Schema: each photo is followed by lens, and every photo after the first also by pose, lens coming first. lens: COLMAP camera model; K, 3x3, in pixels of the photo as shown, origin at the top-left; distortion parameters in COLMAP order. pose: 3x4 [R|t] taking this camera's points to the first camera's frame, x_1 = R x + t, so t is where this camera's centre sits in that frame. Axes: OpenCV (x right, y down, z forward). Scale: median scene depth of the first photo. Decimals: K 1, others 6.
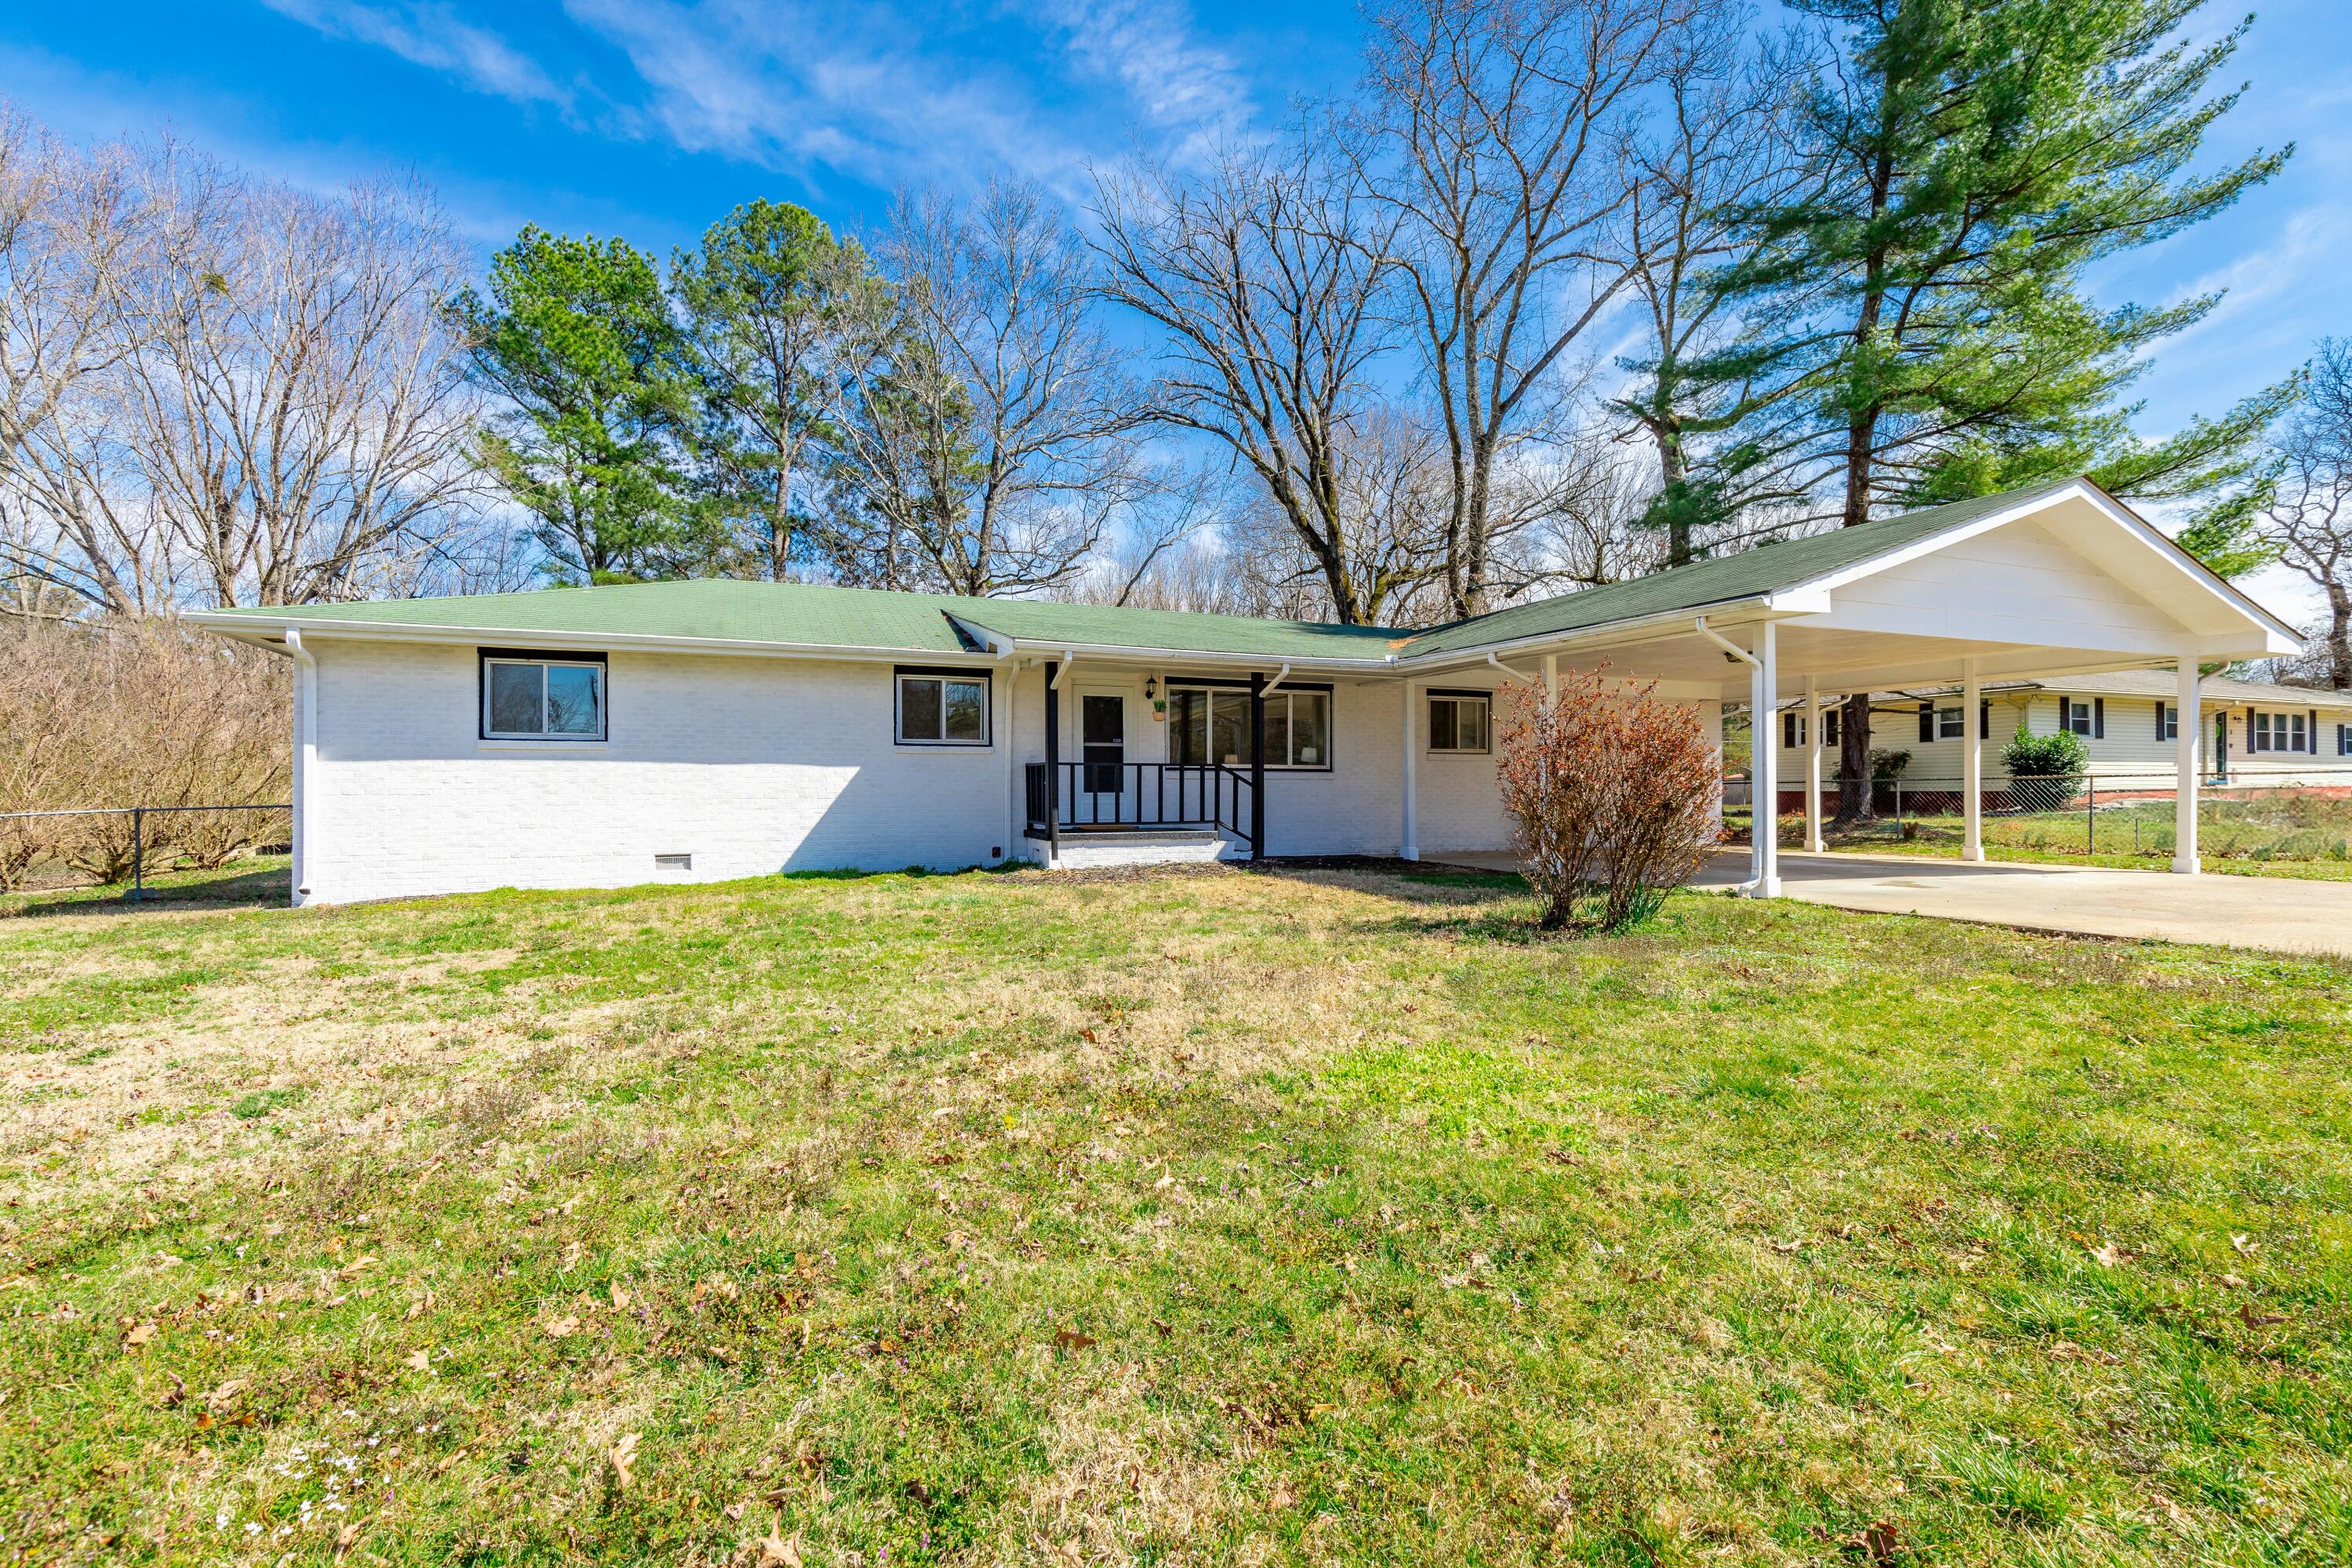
lens RADIAL K [[1011.4, 0, 1227.8], [0, 1011.4, 776.9], [0, 0, 1]] dist [0.006724, -0.000653]
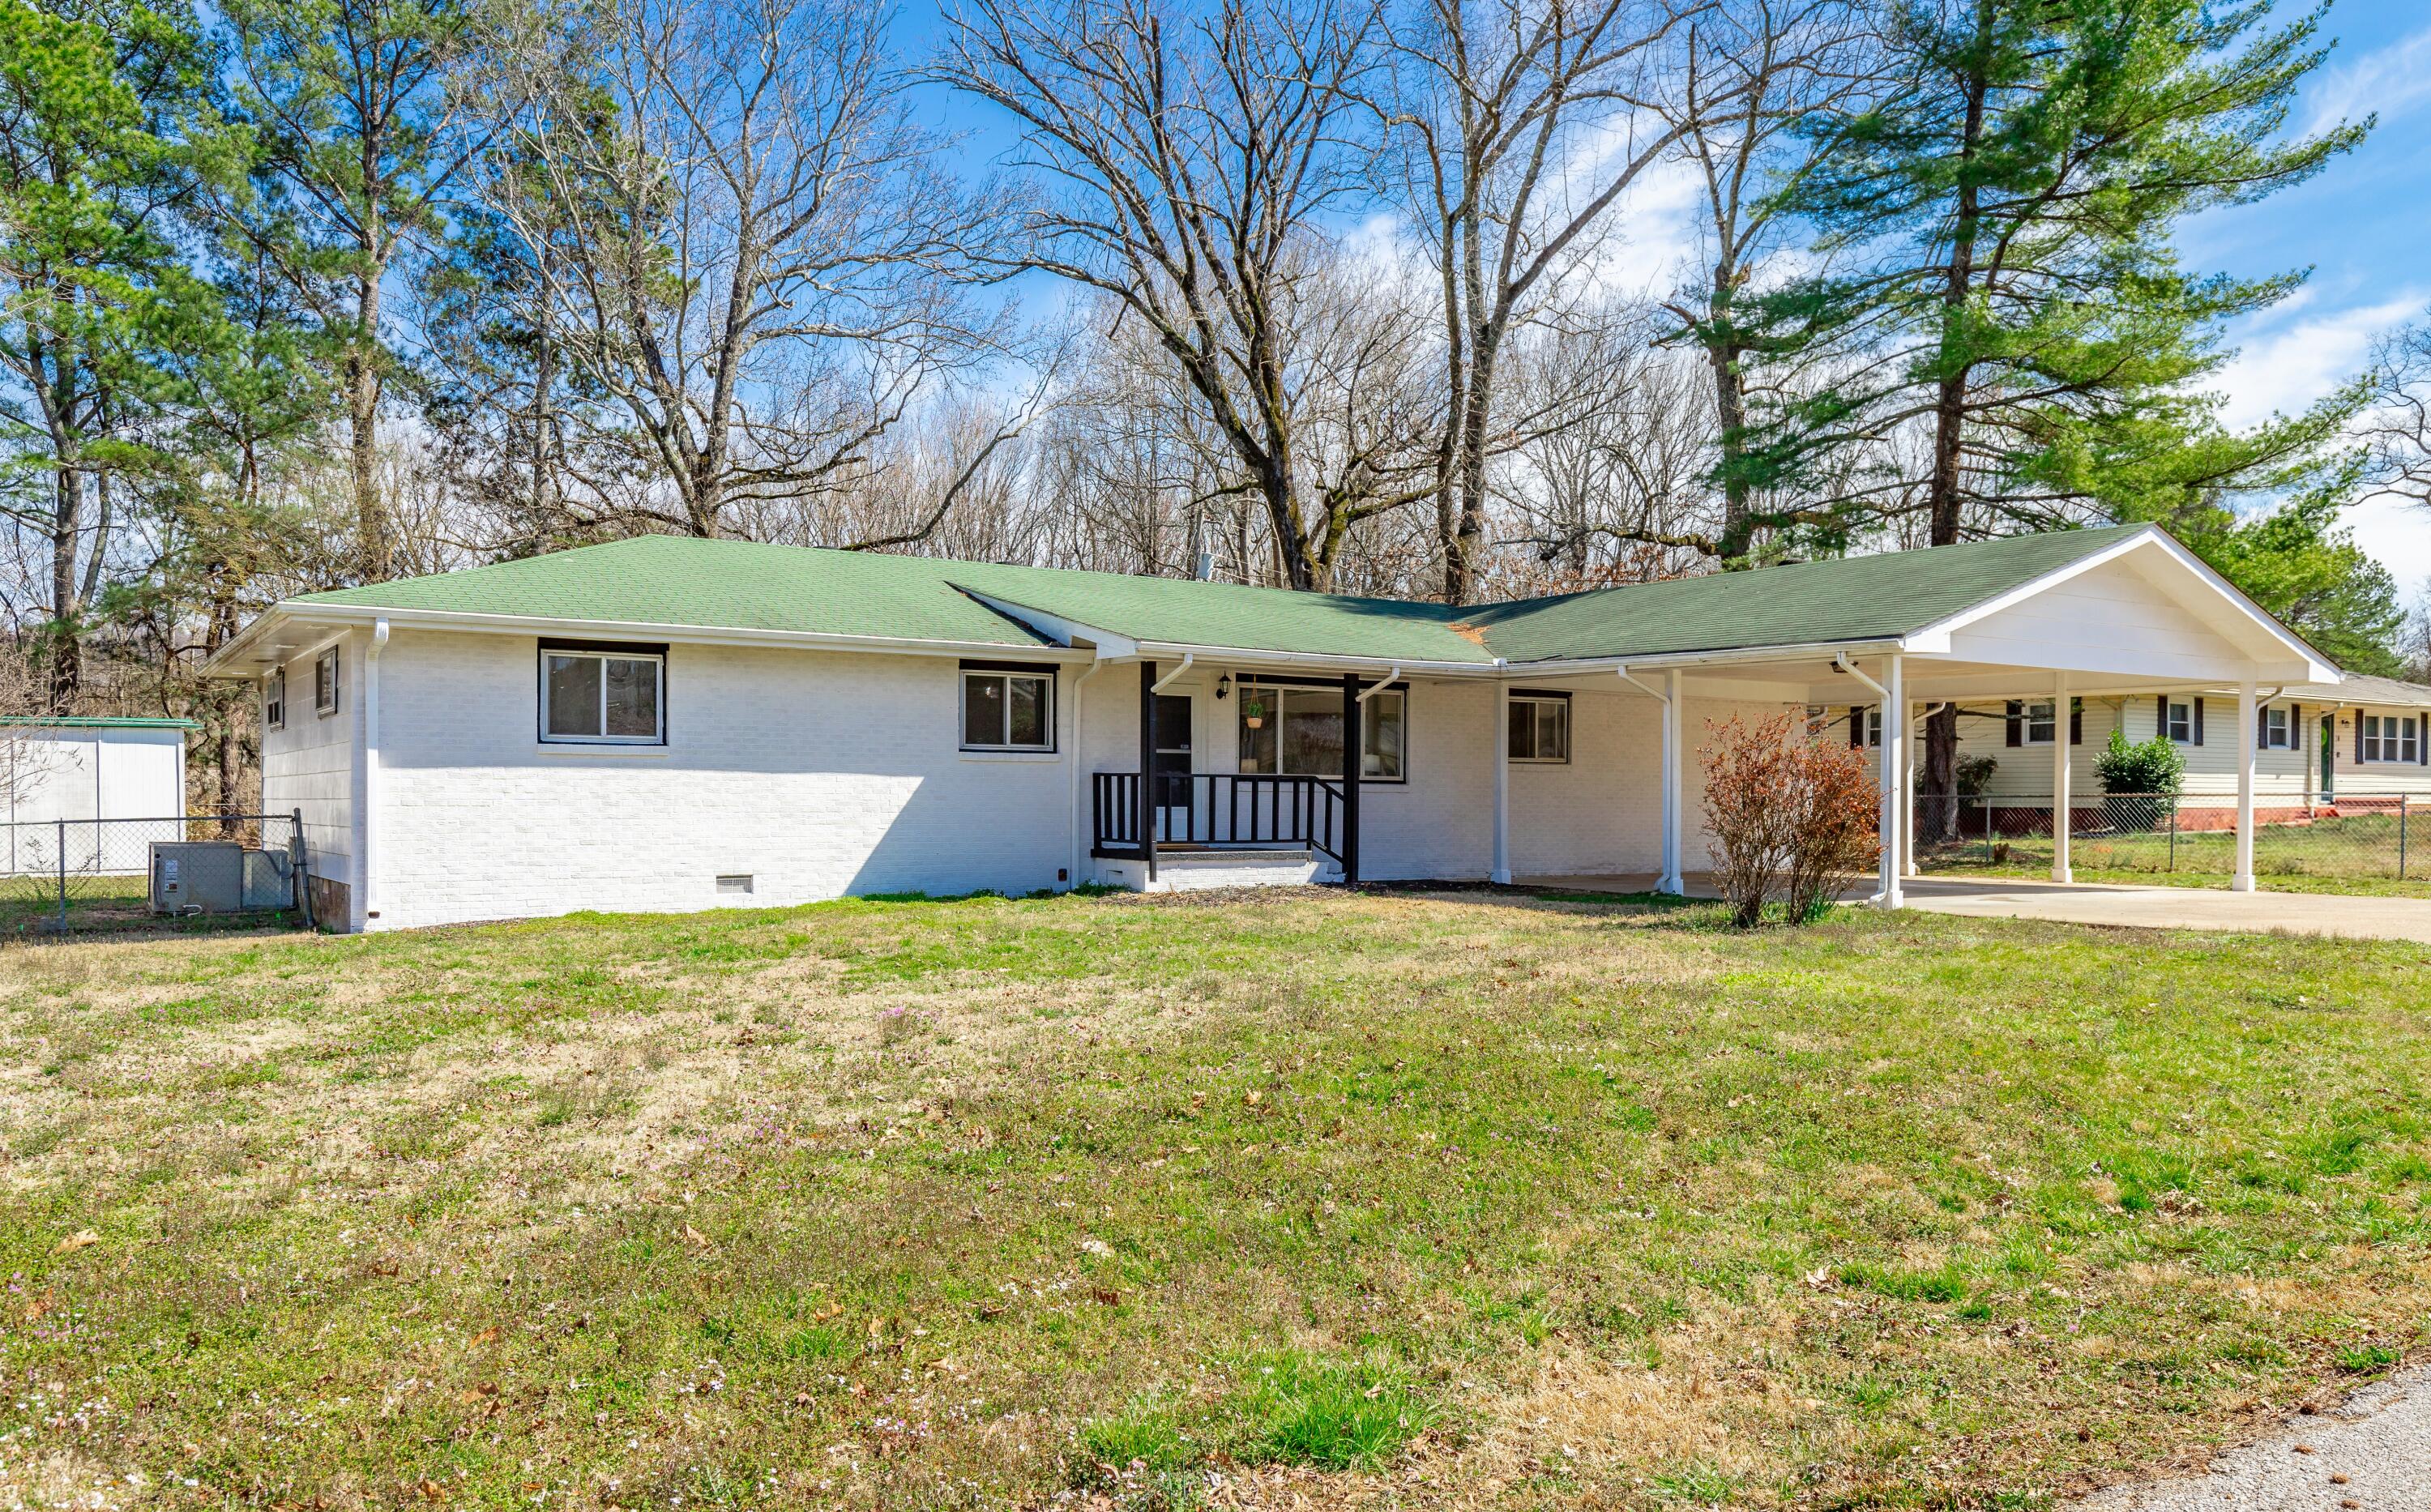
lens RADIAL K [[1671.9, 0, 1273.0], [0, 1671.9, 790.5], [0, 0, 1]] dist [-0.002813, -0.001374]
pose [[0.981915, 0.008018, 0.189151, -0.232228], [-0.009960, 0.999907, 0.009320, -0.009549], [-0.189059, -0.011036, 0.981904, -0.319748]]
